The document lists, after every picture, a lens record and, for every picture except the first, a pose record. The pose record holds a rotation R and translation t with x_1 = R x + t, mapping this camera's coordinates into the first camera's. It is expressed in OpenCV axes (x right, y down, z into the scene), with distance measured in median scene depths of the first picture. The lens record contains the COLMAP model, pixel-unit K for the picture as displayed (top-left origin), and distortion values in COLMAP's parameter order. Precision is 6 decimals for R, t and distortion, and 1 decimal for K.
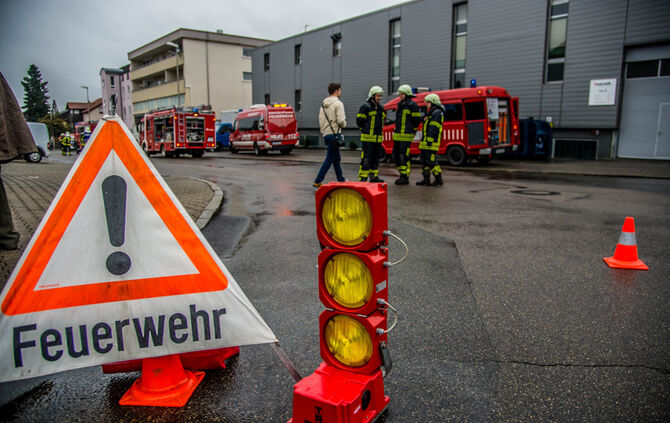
lens RADIAL K [[475.1, 0, 335.0], [0, 475.1, 211.5], [0, 0, 1]] dist [-0.044159, 0.005905]
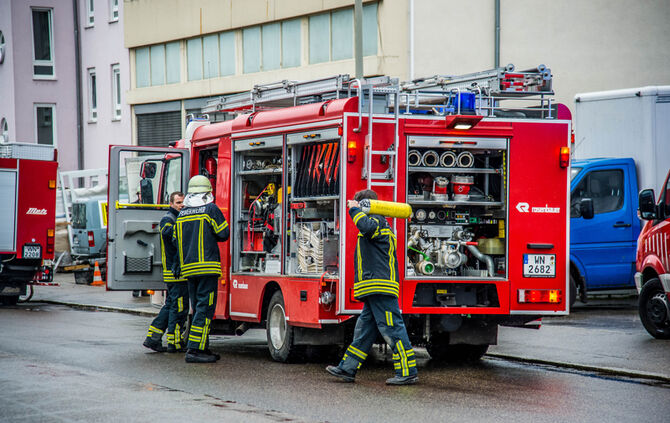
lens RADIAL K [[2280.9, 0, 335.0], [0, 2280.9, 211.5], [0, 0, 1]] dist [1.305430, 0.563057]
pose [[0.952338, -0.002039, -0.305038, -0.077093], [-0.042605, 0.989287, -0.139627, -0.050364], [0.302054, 0.145968, 0.942049, 0.180468]]
